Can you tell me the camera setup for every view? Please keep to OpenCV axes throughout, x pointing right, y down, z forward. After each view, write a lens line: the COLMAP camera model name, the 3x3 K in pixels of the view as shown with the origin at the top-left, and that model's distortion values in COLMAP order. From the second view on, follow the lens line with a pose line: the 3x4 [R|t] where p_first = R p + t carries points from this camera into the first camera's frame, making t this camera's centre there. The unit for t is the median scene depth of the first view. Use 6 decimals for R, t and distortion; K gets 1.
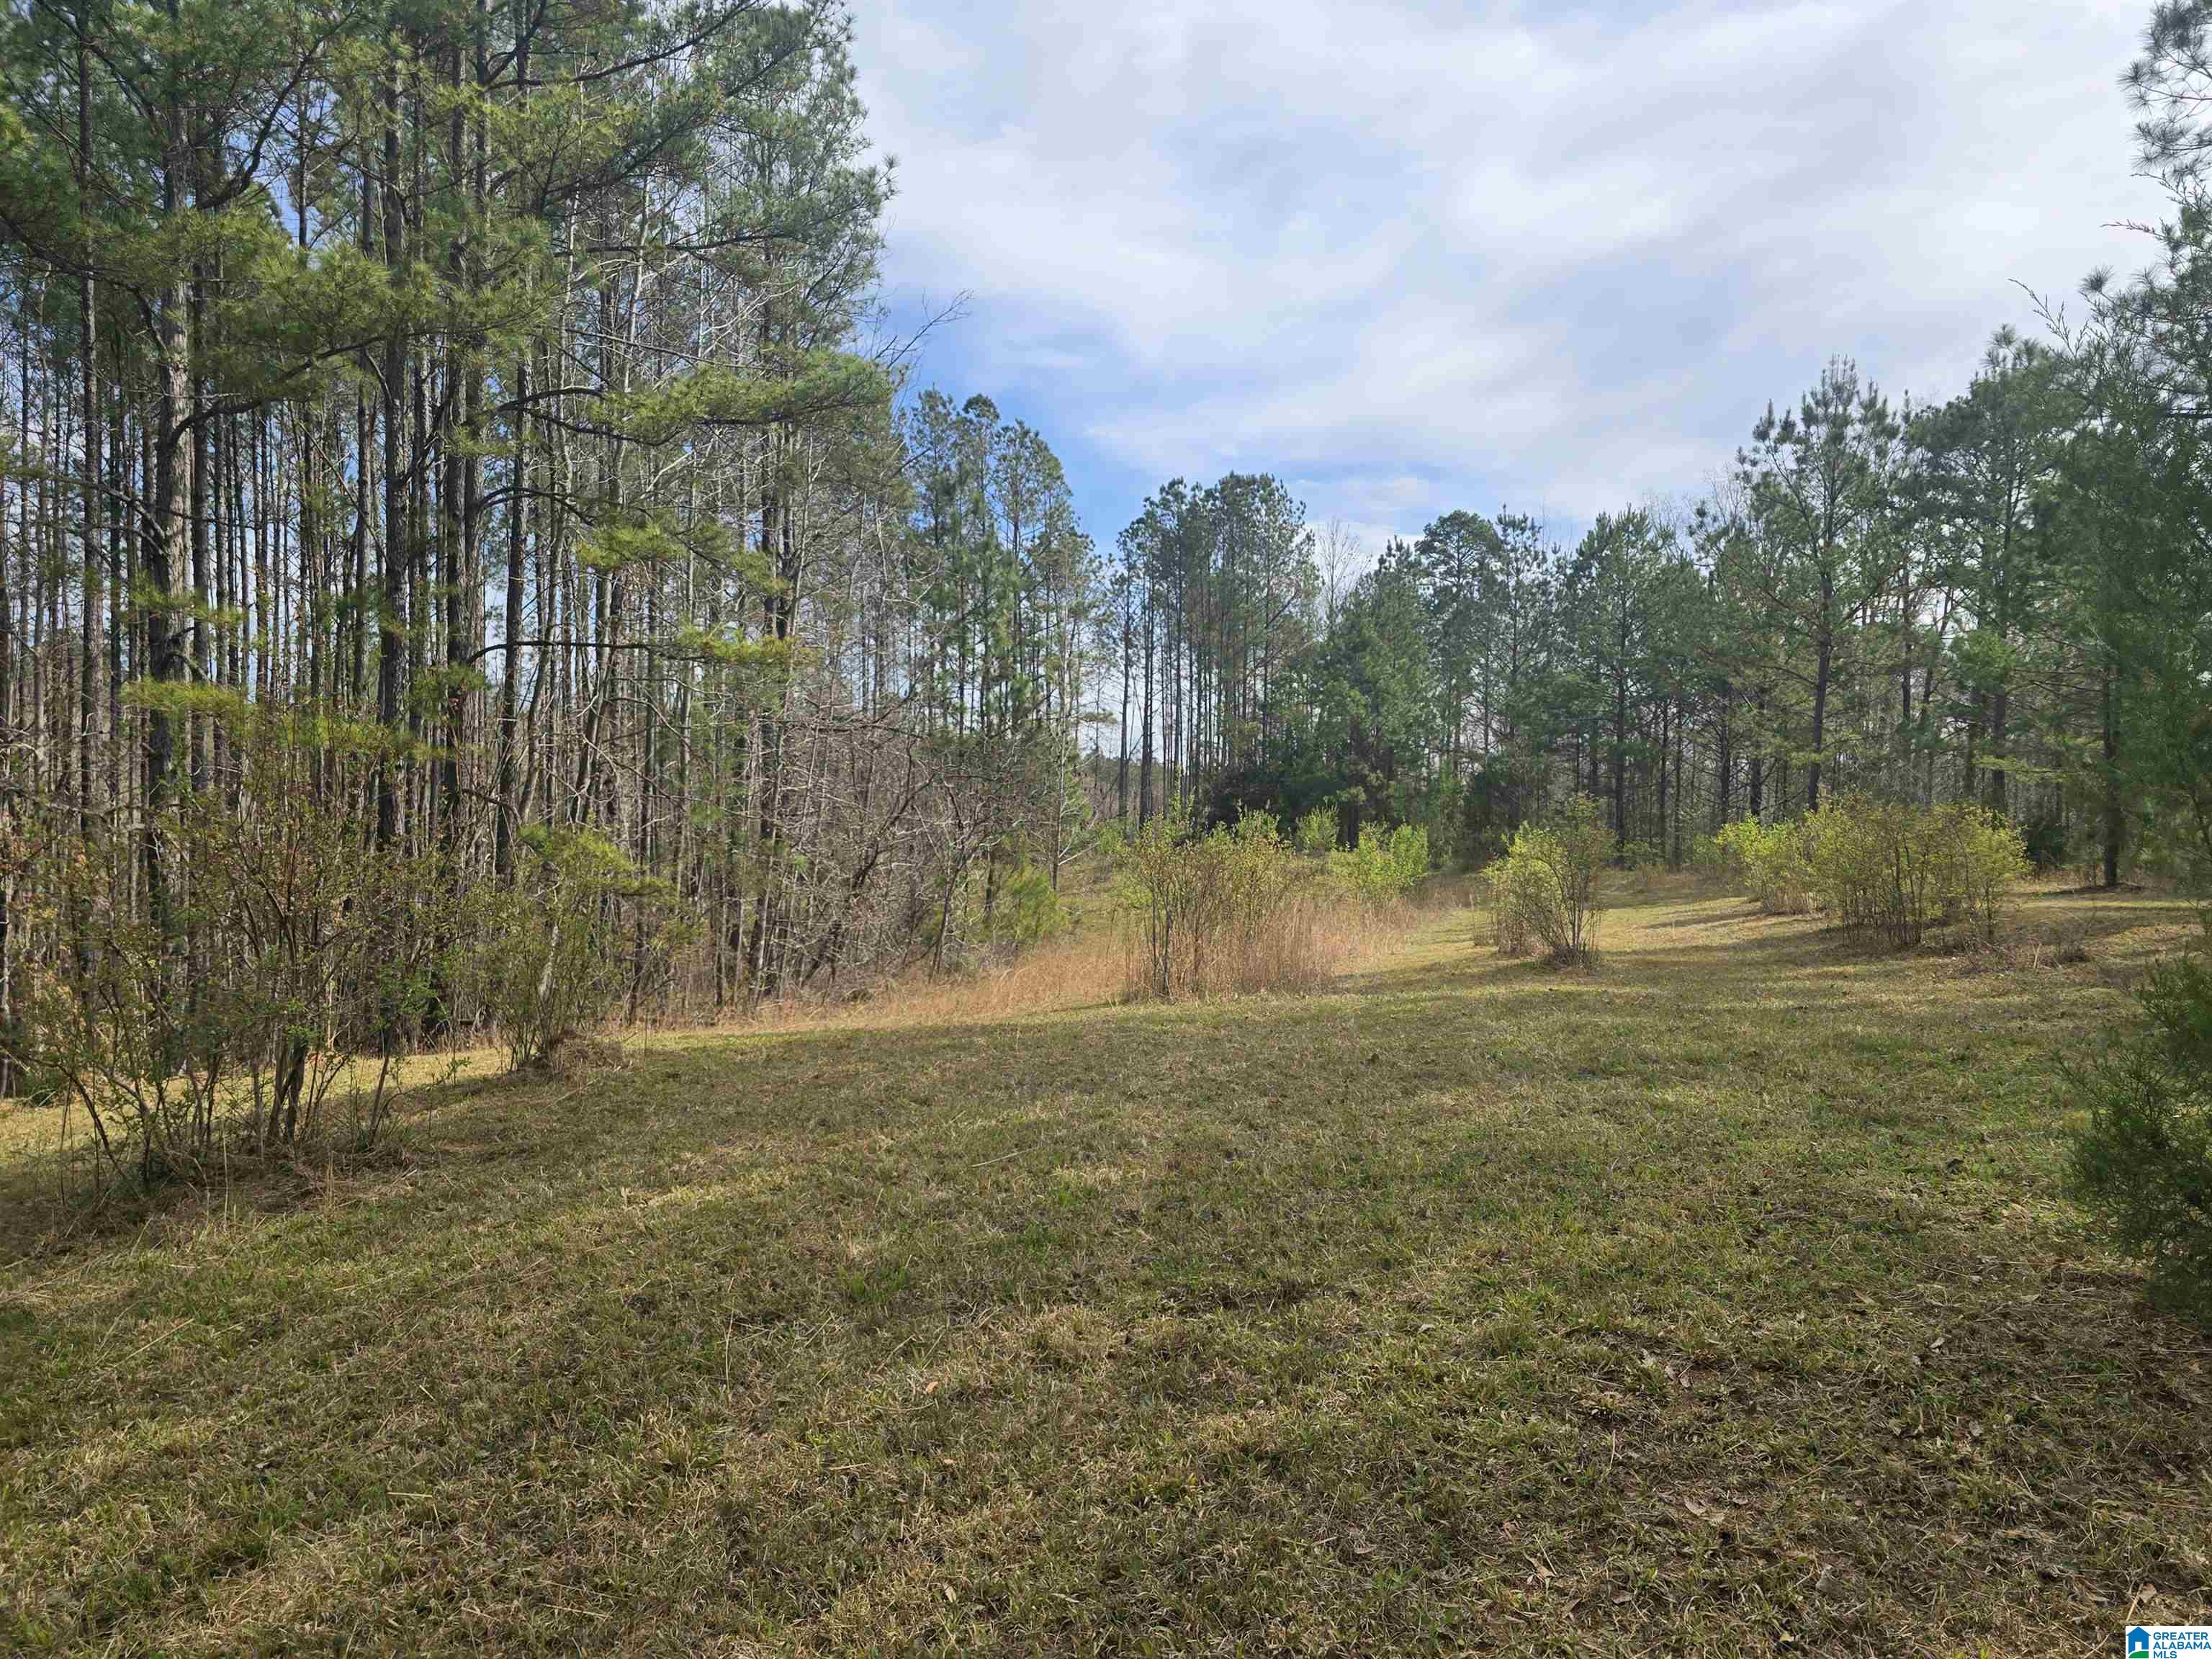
lens RADIAL K [[1480.7, 0, 1098.2], [0, 1480.7, 869.8], [0, 0, 1]] dist [0.068436, -0.056671]
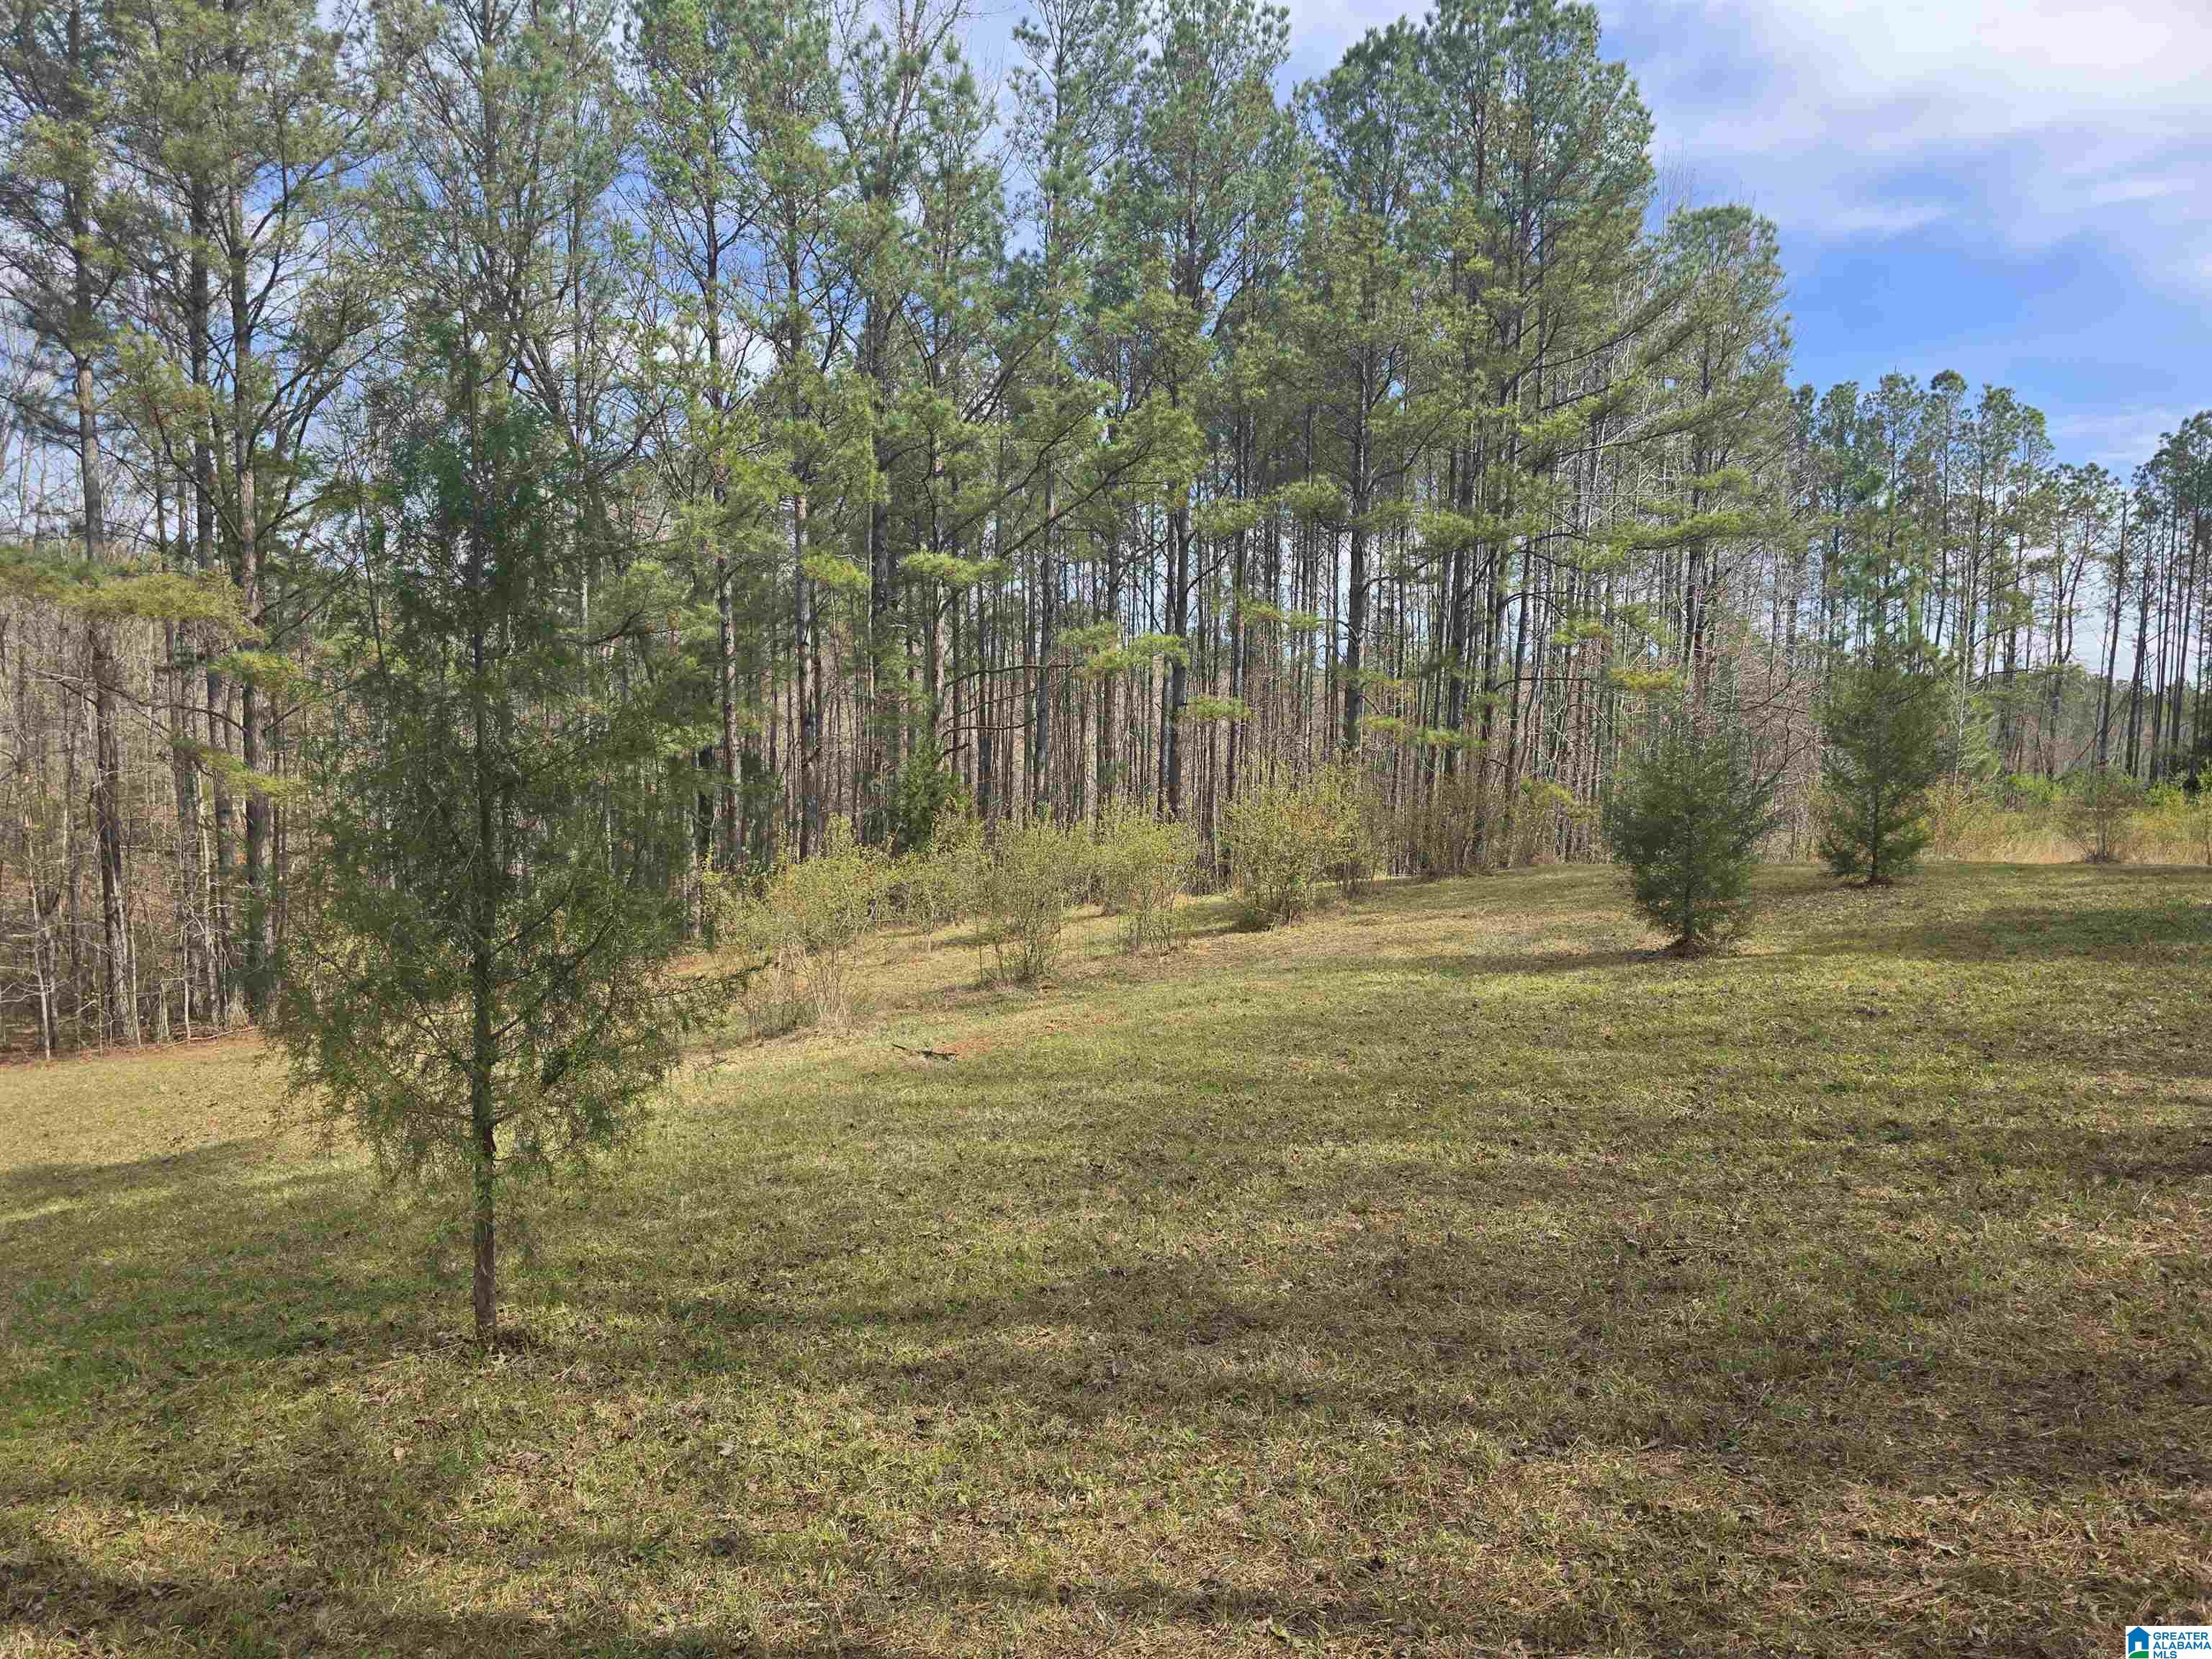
lens RADIAL K [[1480.7, 0, 1098.2], [0, 1480.7, 869.8], [0, 0, 1]] dist [0.068436, -0.056671]
pose [[0.804612, 0.039406, -0.592492, 0.084536], [-0.019444, 0.999009, 0.040037, 0.005138], [0.593482, -0.020694, 0.804581, -0.232296]]
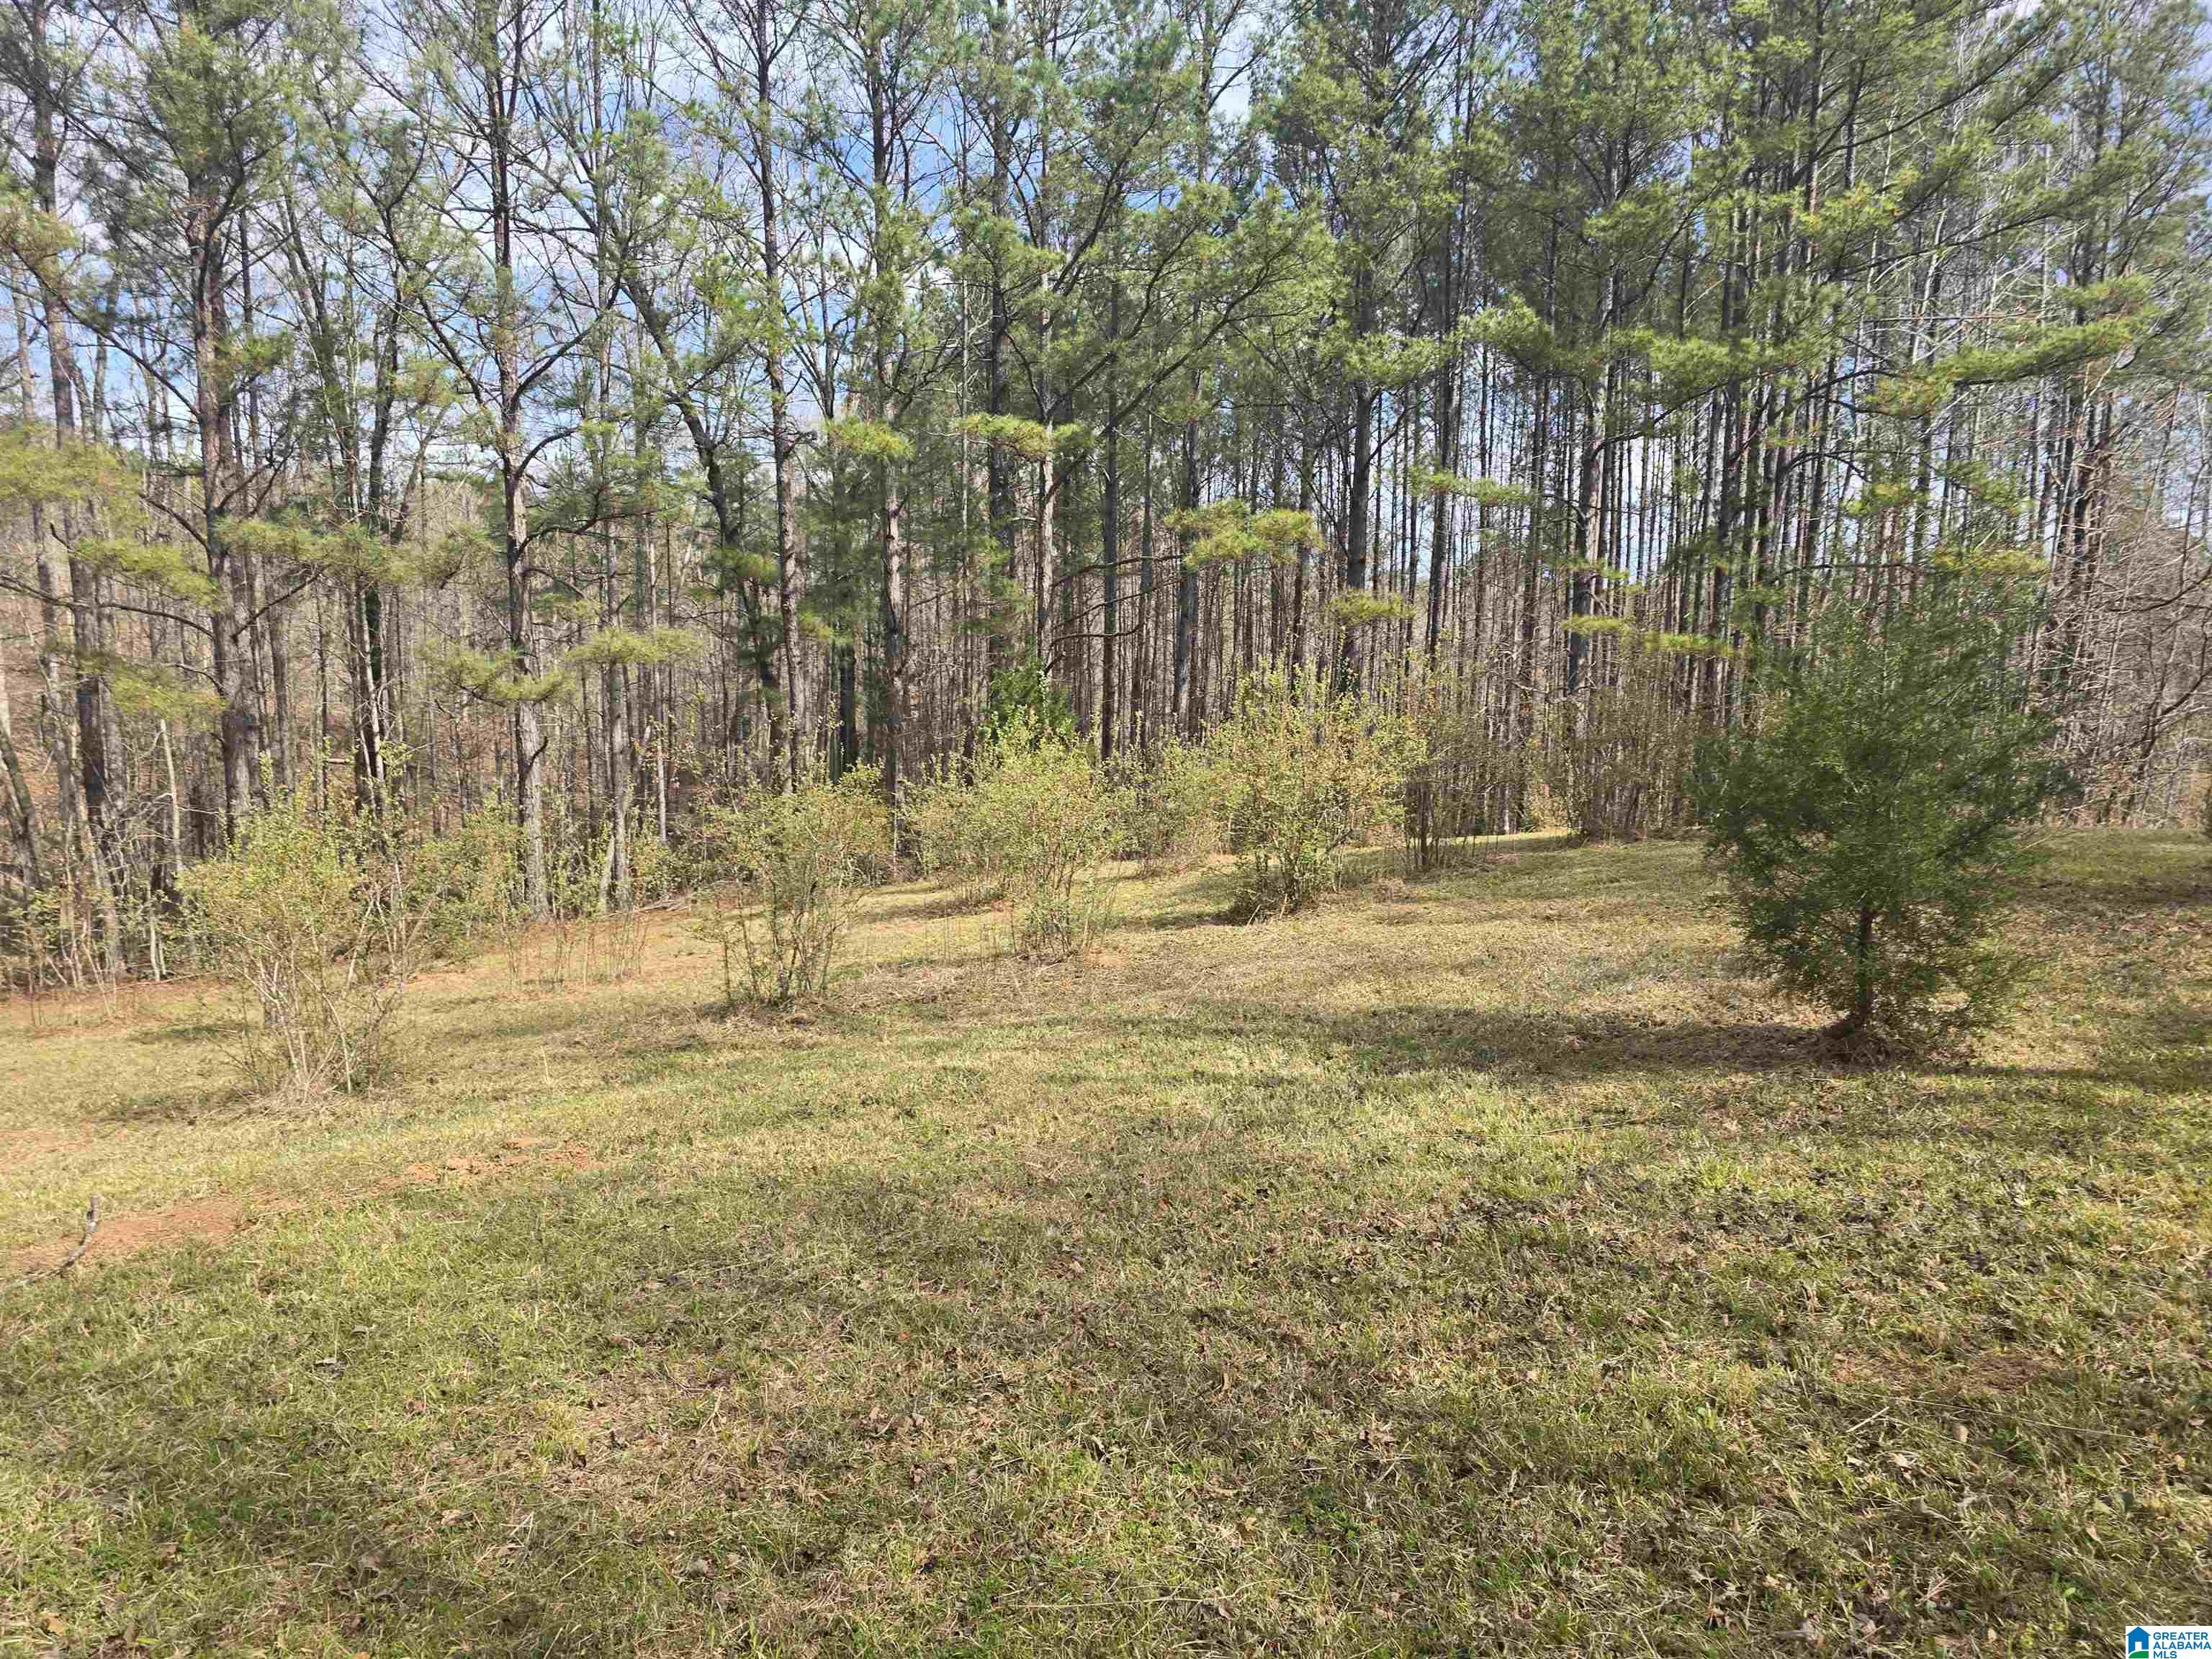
lens RADIAL K [[1444.4, 0, 1157.5], [0, 1444.4, 827.8], [0, 0, 1]] dist [0.062873, -0.046648]
pose [[0.674119, 0.067353, -0.735546, 0.065283], [-0.024472, 0.997324, 0.068895, 0.003051], [0.738218, -0.028443, 0.673963, -0.107706]]
